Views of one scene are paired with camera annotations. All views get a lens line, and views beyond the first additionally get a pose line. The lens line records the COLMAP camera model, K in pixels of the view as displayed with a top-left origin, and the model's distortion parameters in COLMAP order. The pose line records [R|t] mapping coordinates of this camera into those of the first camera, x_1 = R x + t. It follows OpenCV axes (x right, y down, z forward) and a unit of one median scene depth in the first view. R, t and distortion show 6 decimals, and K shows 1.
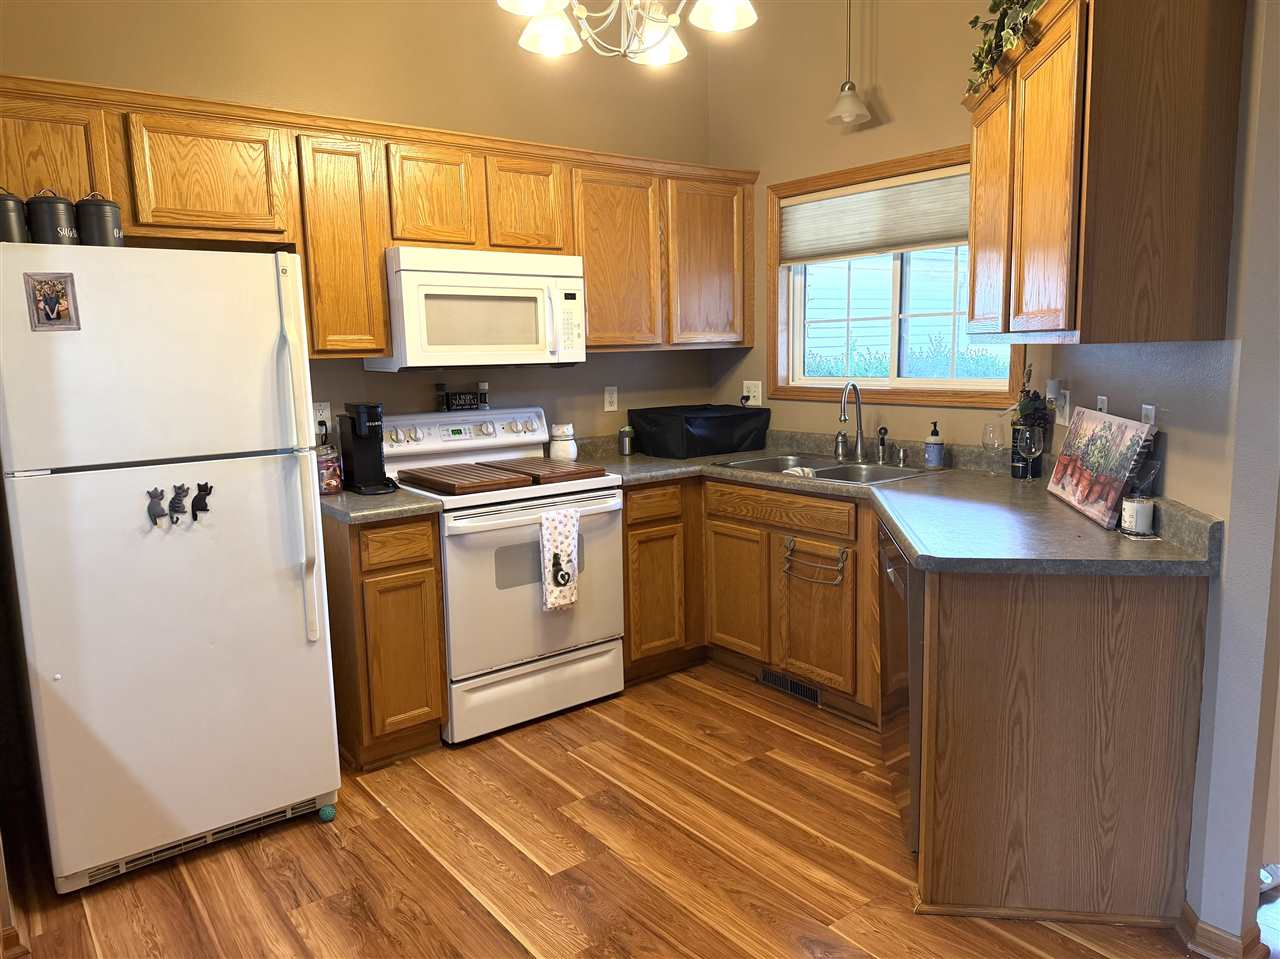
lens RADIAL K [[890.6, 0, 635.4], [0, 890.6, 485.8], [0, 0, 1]] dist [0.044449, -0.004891]
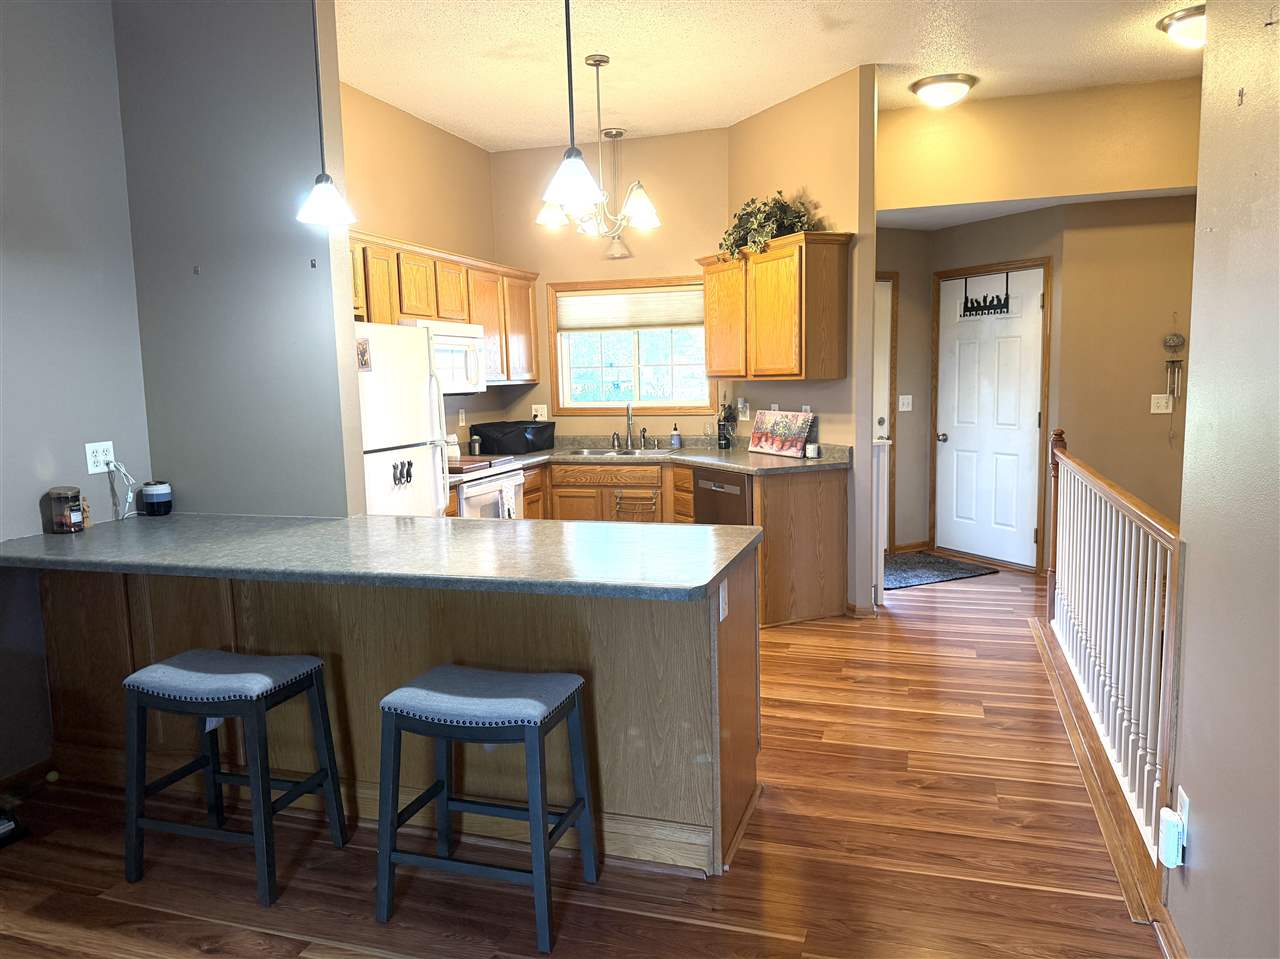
lens RADIAL K [[890.6, 0, 643.8], [0, 890.6, 479.2], [0, 0, 1]] dist [0.044449, -0.004891]
pose [[0.815925, -0.062466, 0.574773, -0.787248], [0.093339, 0.995337, -0.024327, 0.082661], [-0.570573, 0.073498, 0.817951, -0.455091]]
